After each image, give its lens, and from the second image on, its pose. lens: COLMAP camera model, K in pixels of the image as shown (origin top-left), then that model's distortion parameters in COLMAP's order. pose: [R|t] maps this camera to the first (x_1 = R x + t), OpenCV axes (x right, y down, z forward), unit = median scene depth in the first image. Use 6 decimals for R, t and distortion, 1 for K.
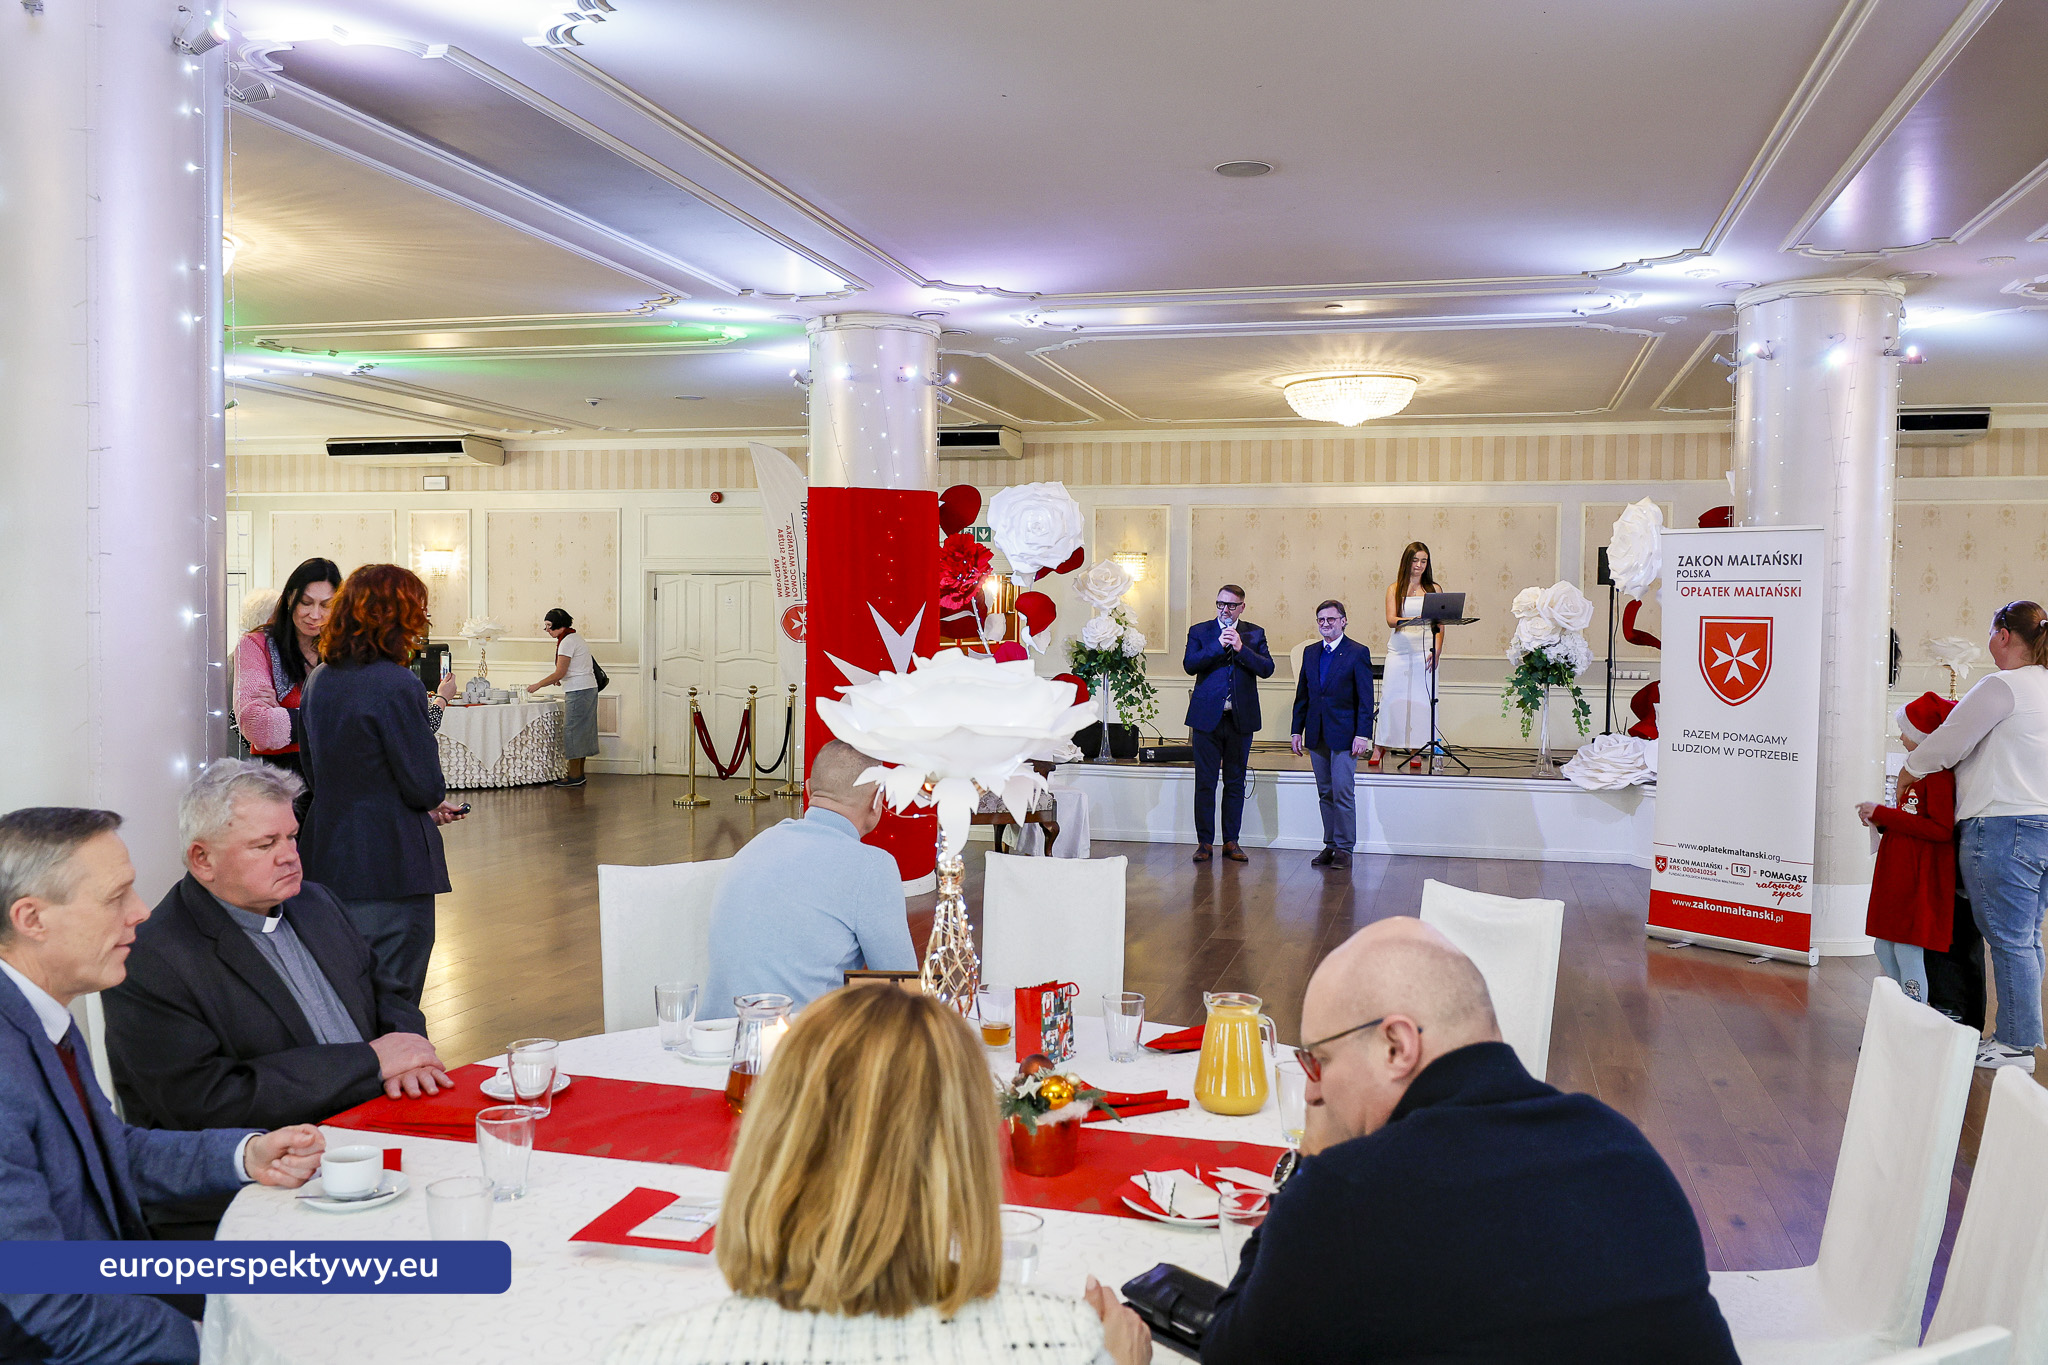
lens RADIAL K [[1686.3, 0, 1023.3], [0, 1686.3, 682.2], [0, 0, 1]] dist [0.007459, 0.004164]
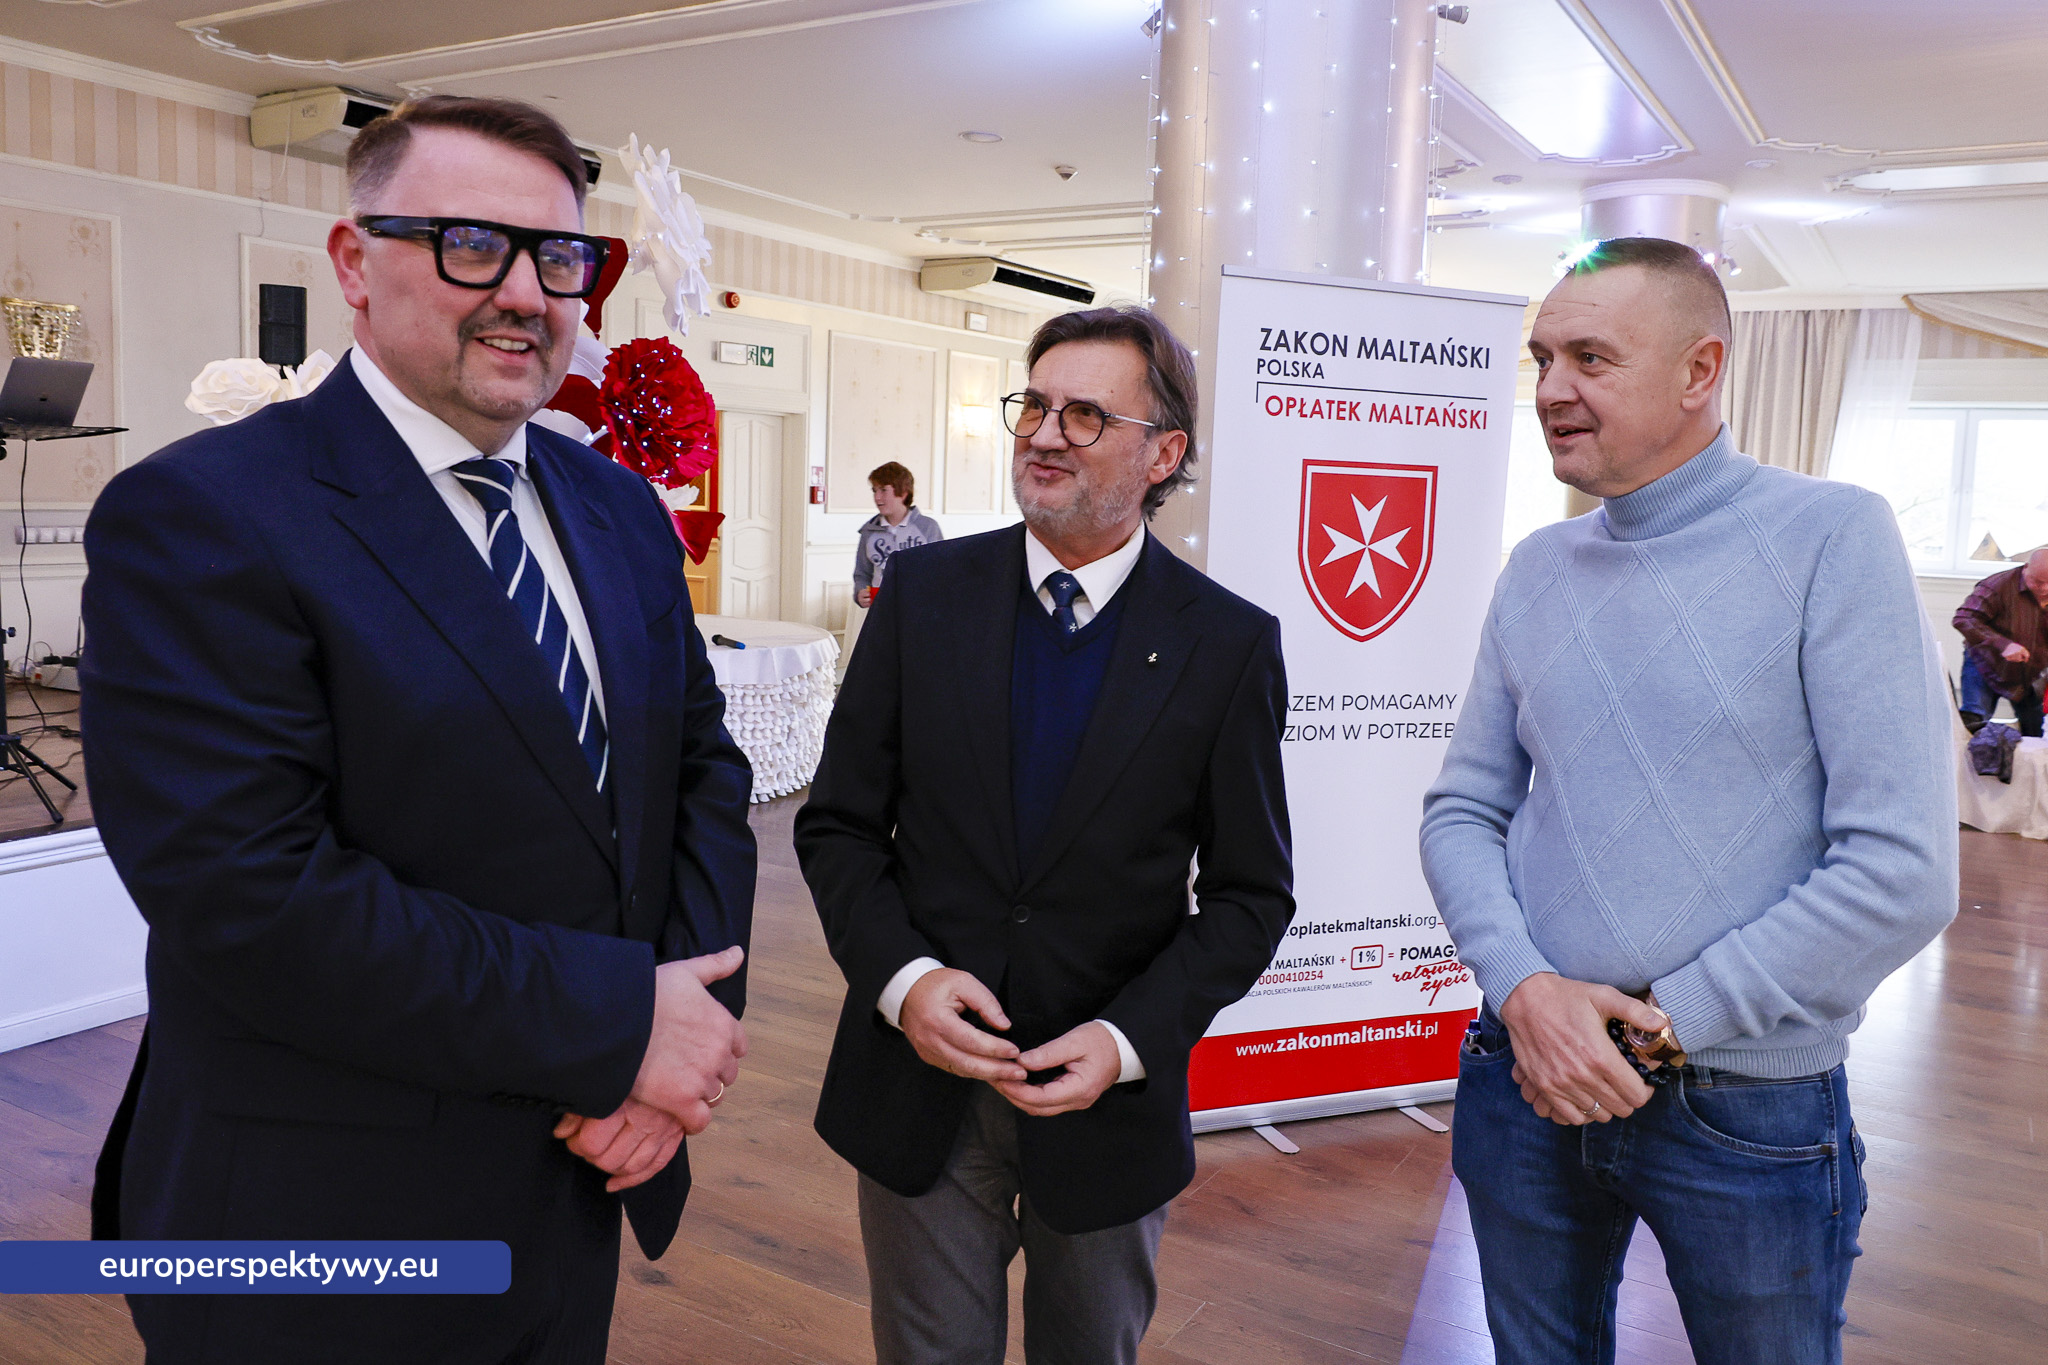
lens RADIAL K [[1538.2, 0, 1094.0], [0, 1538.2, 615.9], [0, 0, 1]] dist [0.002412, -0.009620]
pose [[0.253140, -0.084416, 0.963740, -0.028317], [0.004511, 0.996278, 0.086082, -0.023613], [-0.967419, -0.017443, 0.252579, 0.684199]]
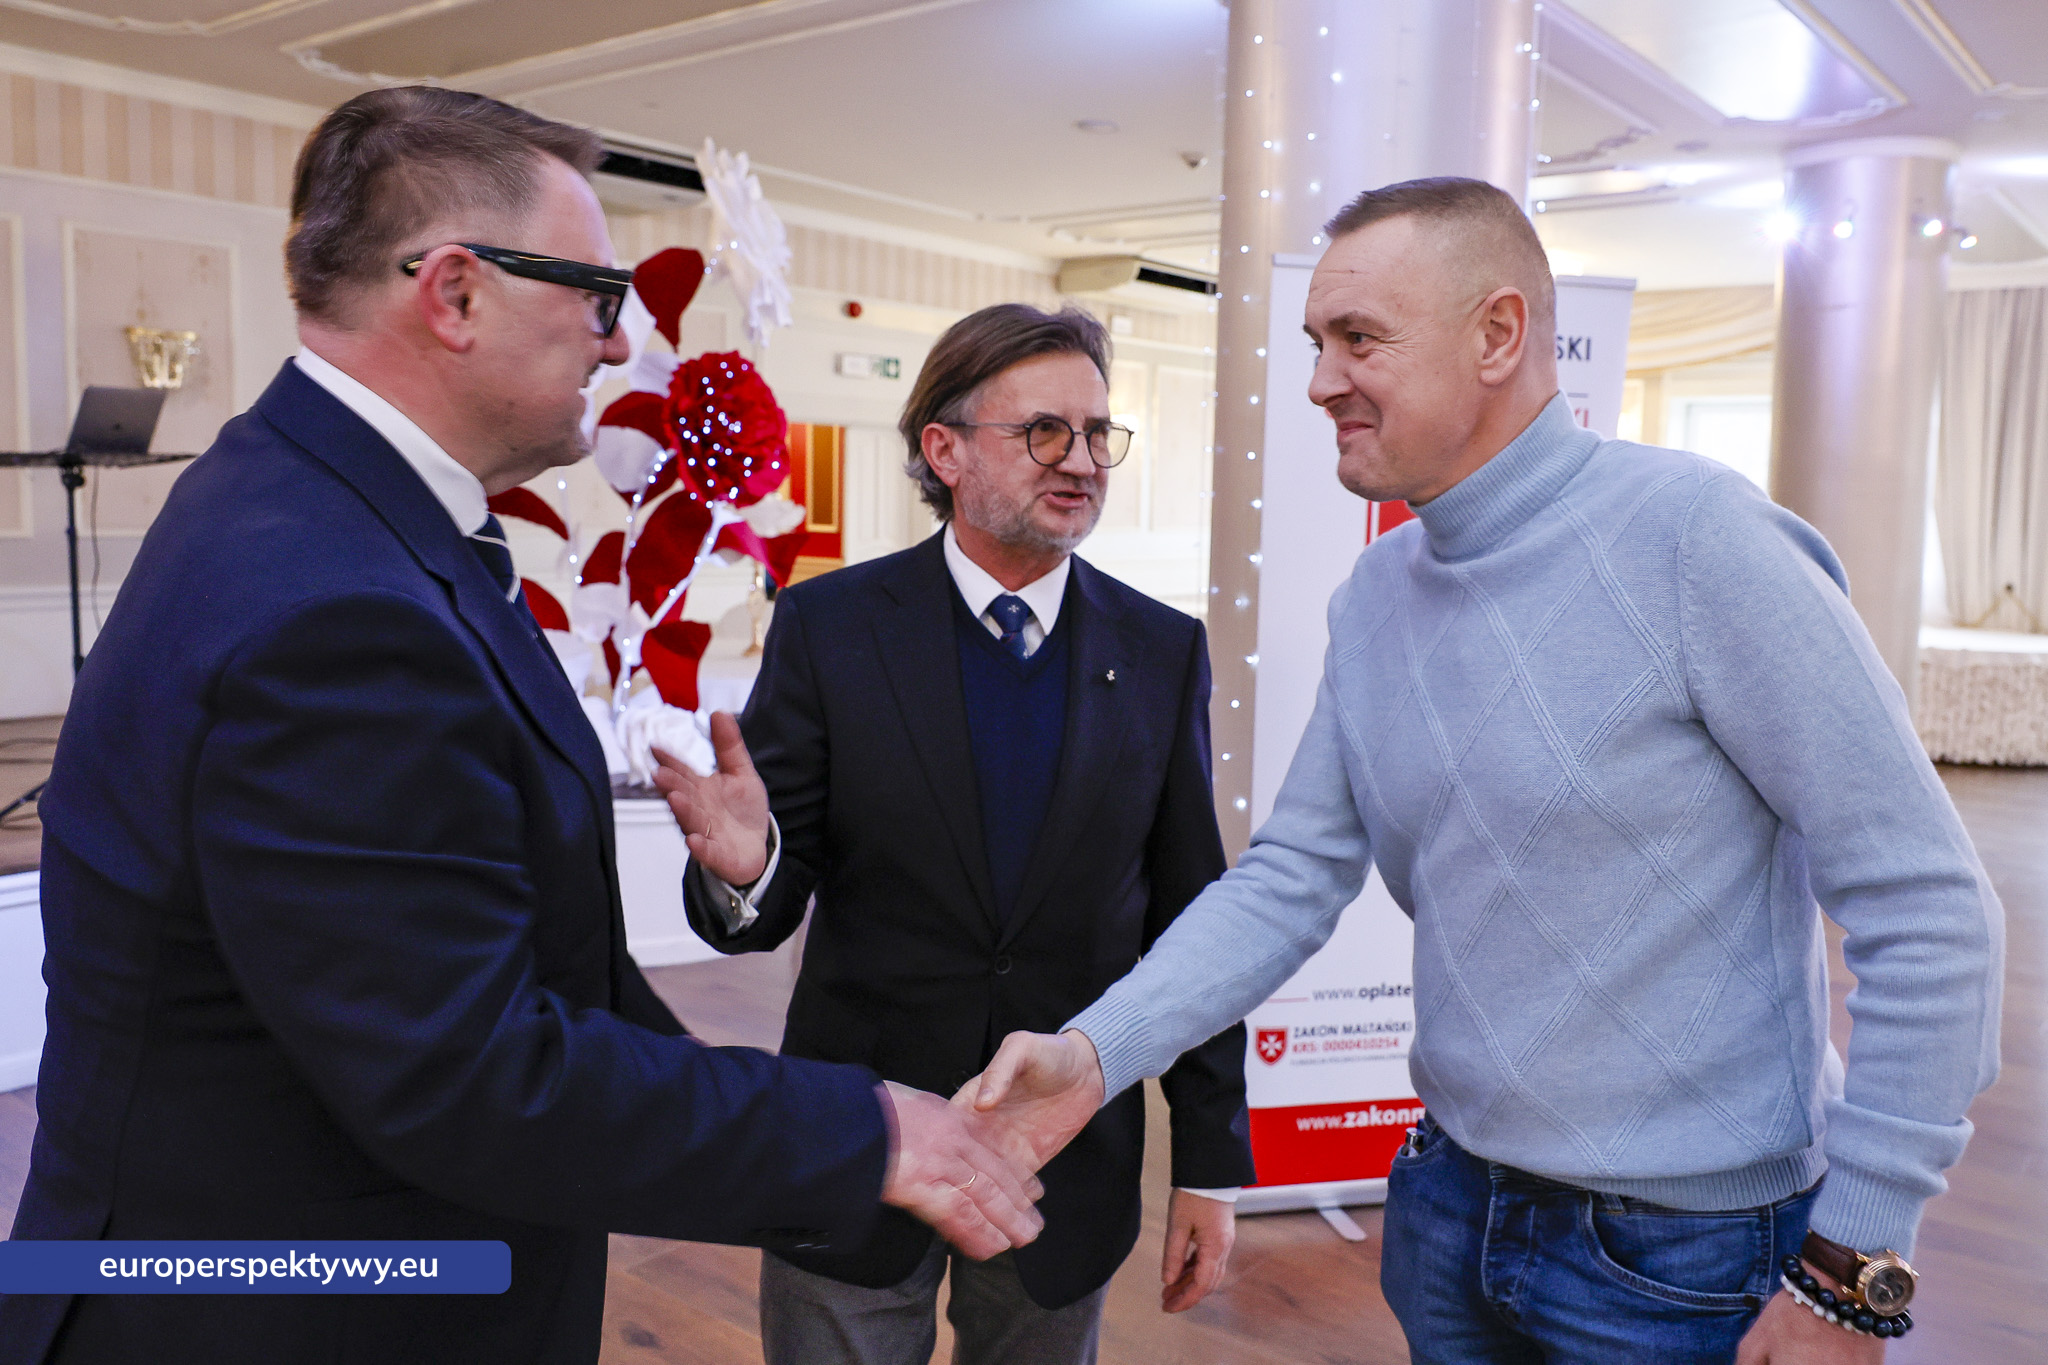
lens RADIAL K [[1634.0, 0, 1050.6], [0, 1634.0, 641.9], [0, 0, 1]] dist [0.006638, -0.004367]
pose [[0.390459, -0.085706, 0.916622, -0.011300], [0.017352, 0.996165, 0.085752, -0.022871], [-0.920457, -0.017577, 0.390449, 0.659121]]
